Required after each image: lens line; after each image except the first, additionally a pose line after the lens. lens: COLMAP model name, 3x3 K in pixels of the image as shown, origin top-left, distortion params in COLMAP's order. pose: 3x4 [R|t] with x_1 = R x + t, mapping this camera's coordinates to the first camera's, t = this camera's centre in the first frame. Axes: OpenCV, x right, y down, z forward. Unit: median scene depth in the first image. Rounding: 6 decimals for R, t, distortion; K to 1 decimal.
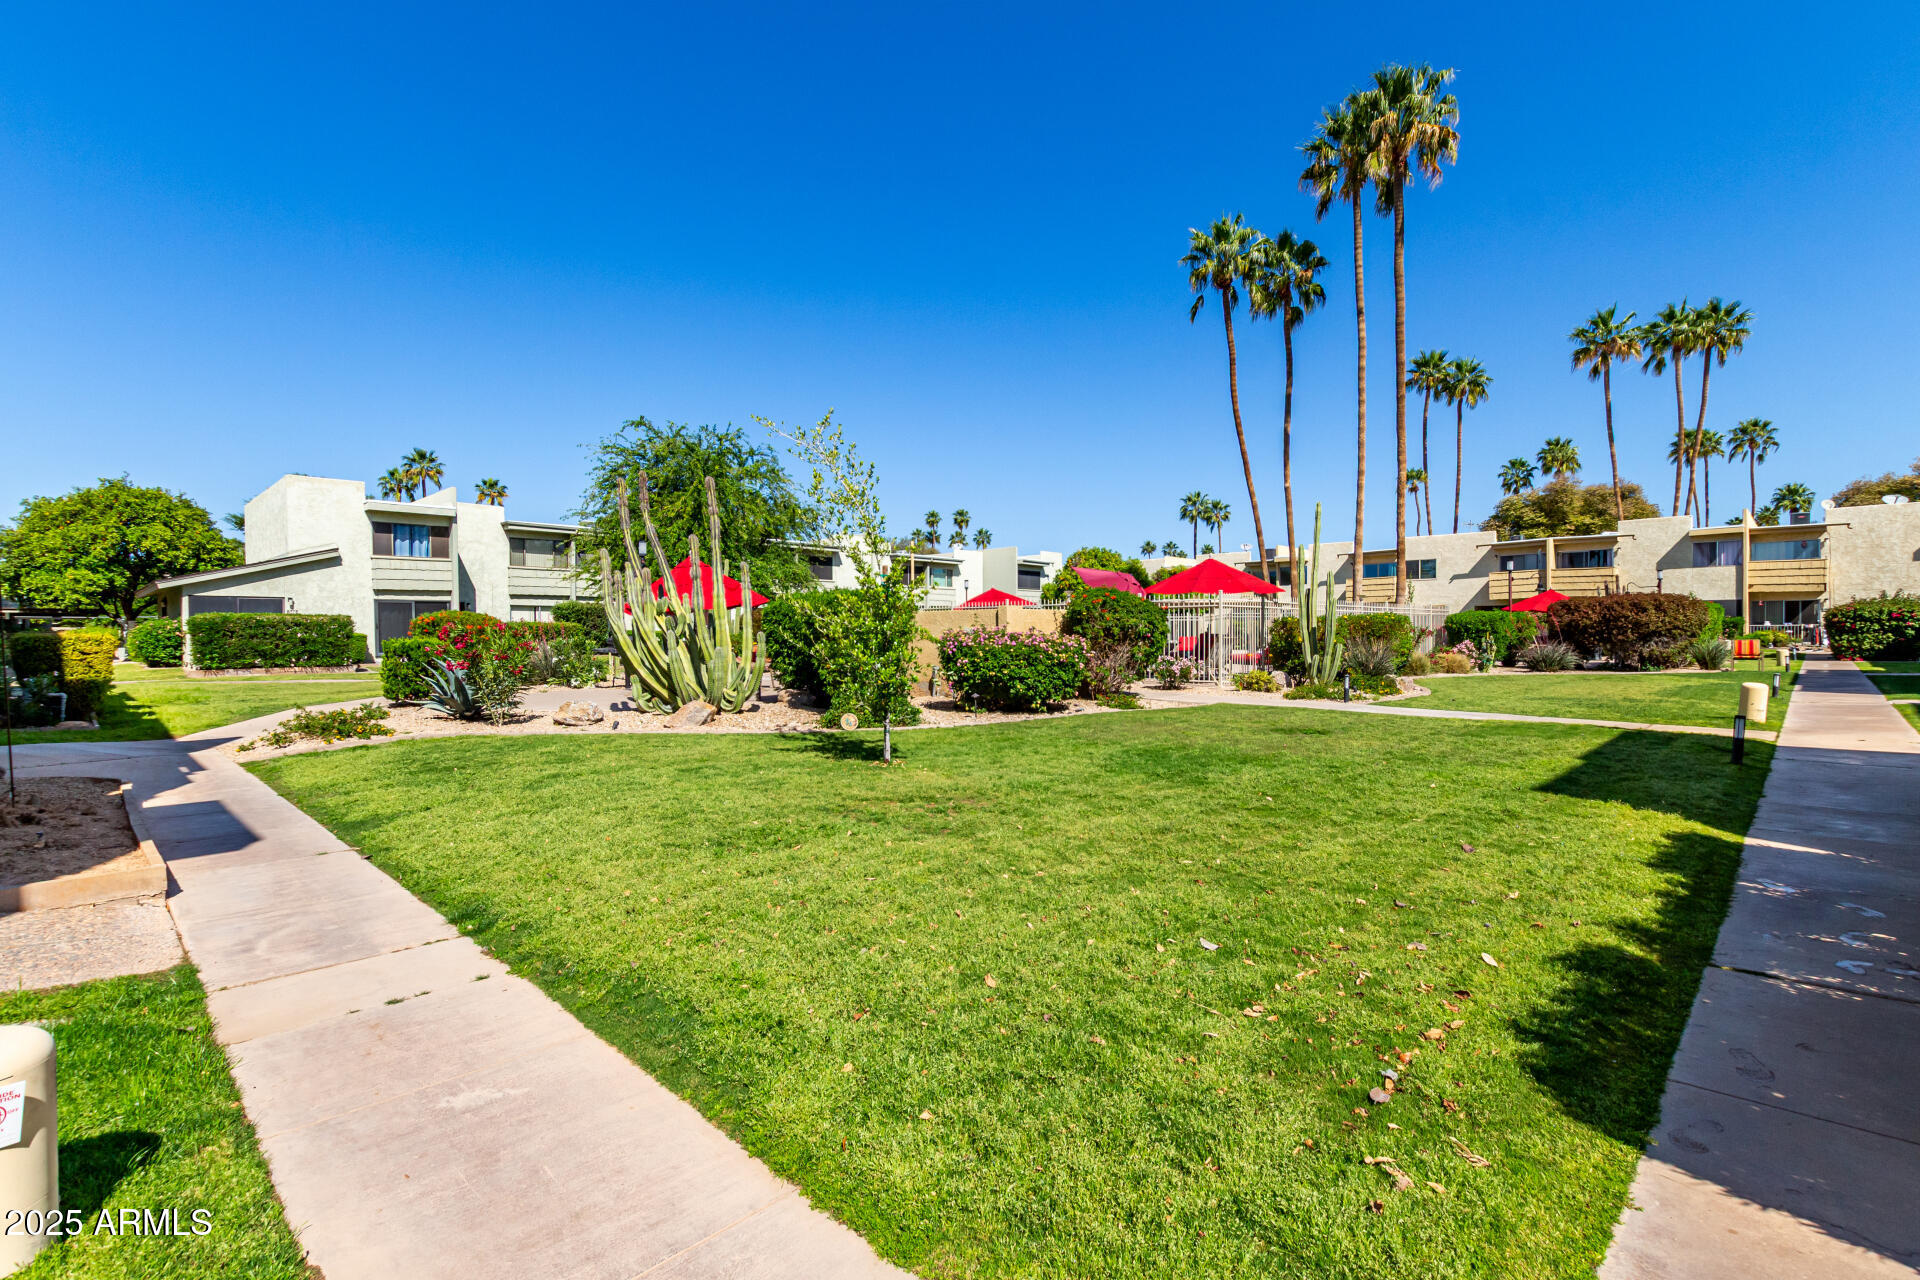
lens RADIAL K [[876.7, 0, 966.4], [0, 876.7, 640.8], [0, 0, 1]] dist [0.009684, -0.004285]
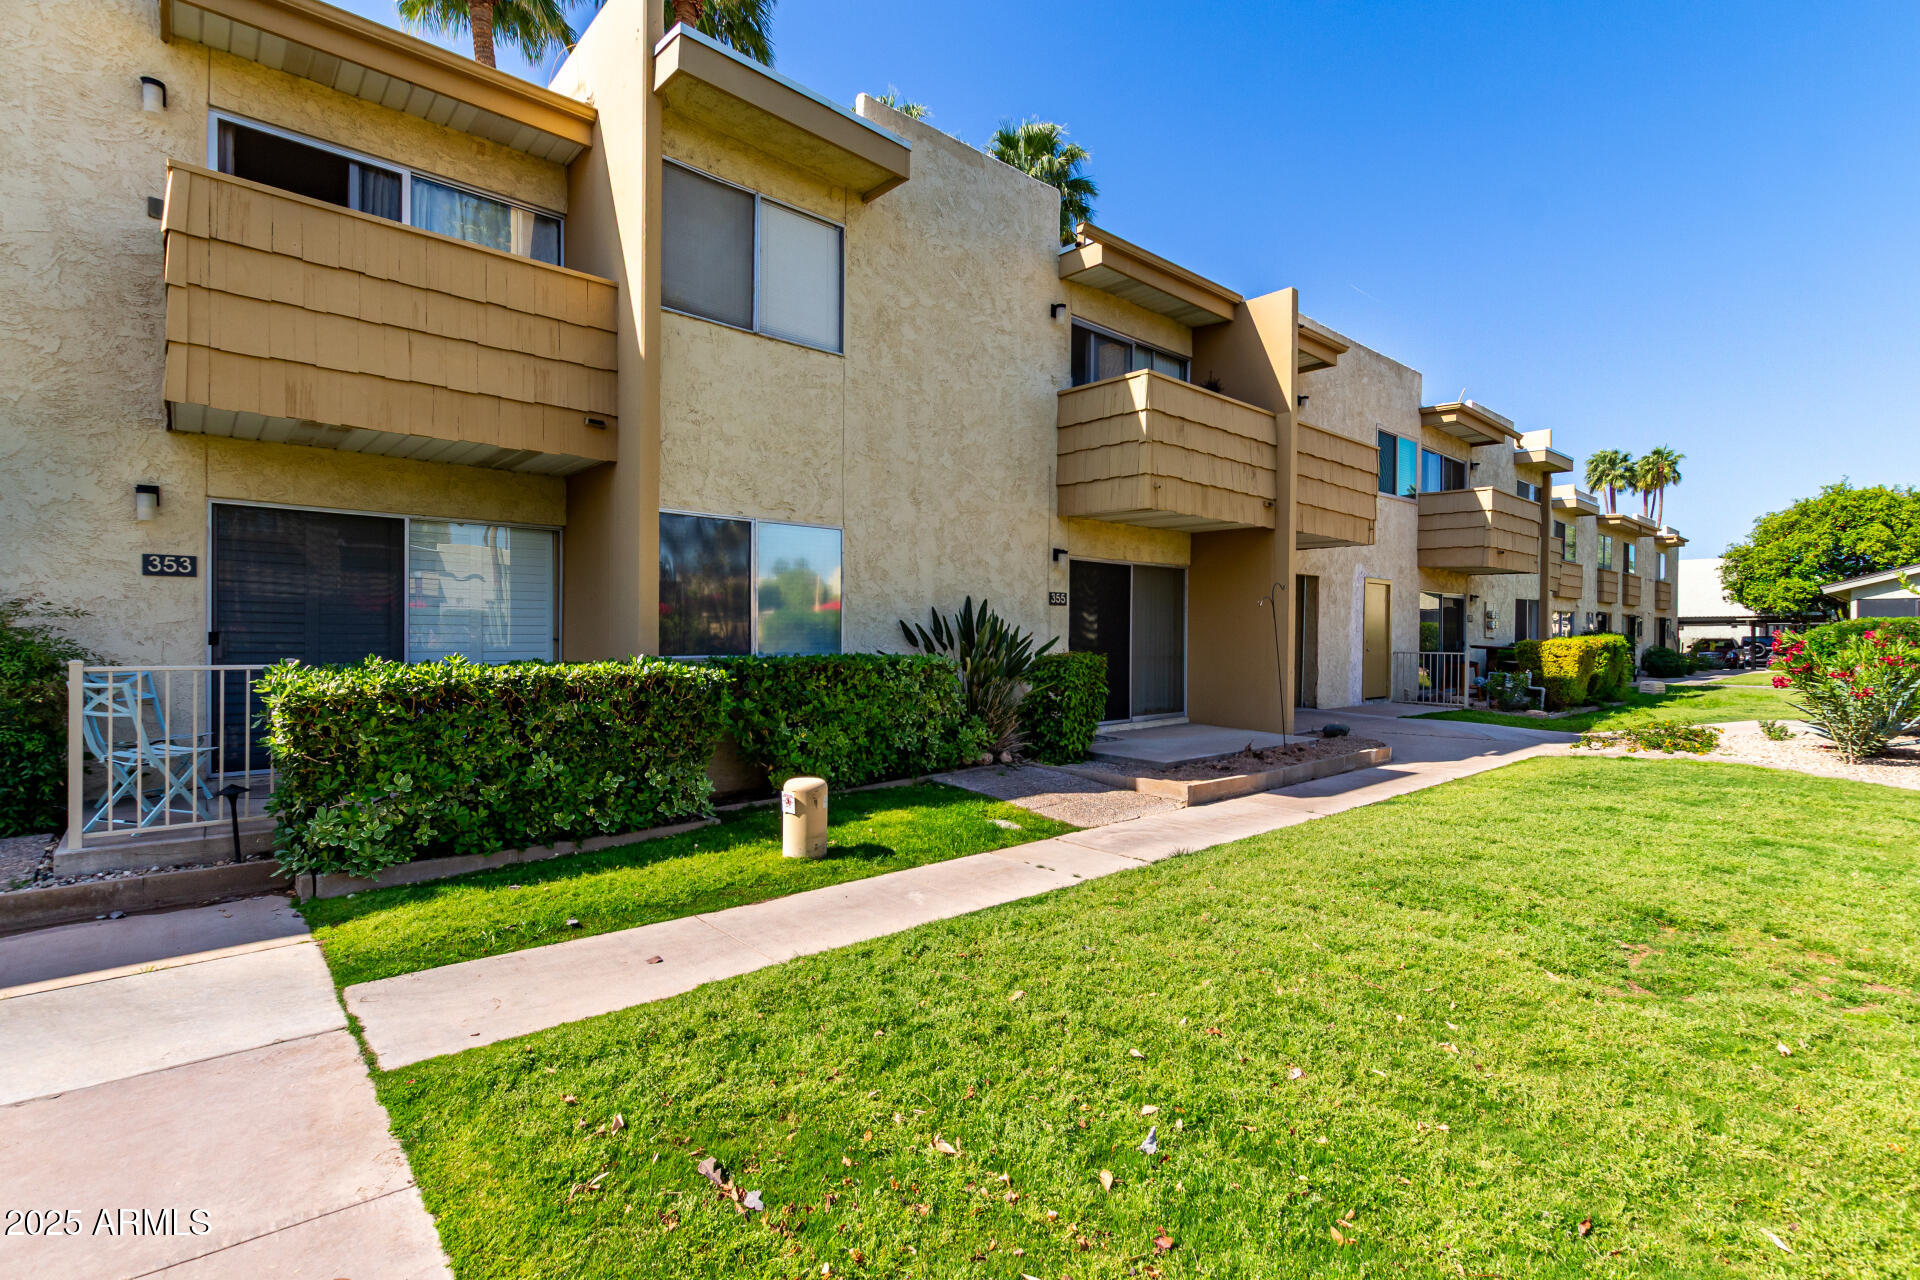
lens RADIAL K [[876.7, 0, 972.6], [0, 876.7, 640.7], [0, 0, 1]] dist [0.009684, -0.004285]
pose [[-0.077555, 0.007087, -0.996963, 0.130381], [-0.011843, 0.999898, 0.008029, -0.003614], [0.996918, 0.012430, -0.077463, 0.129112]]
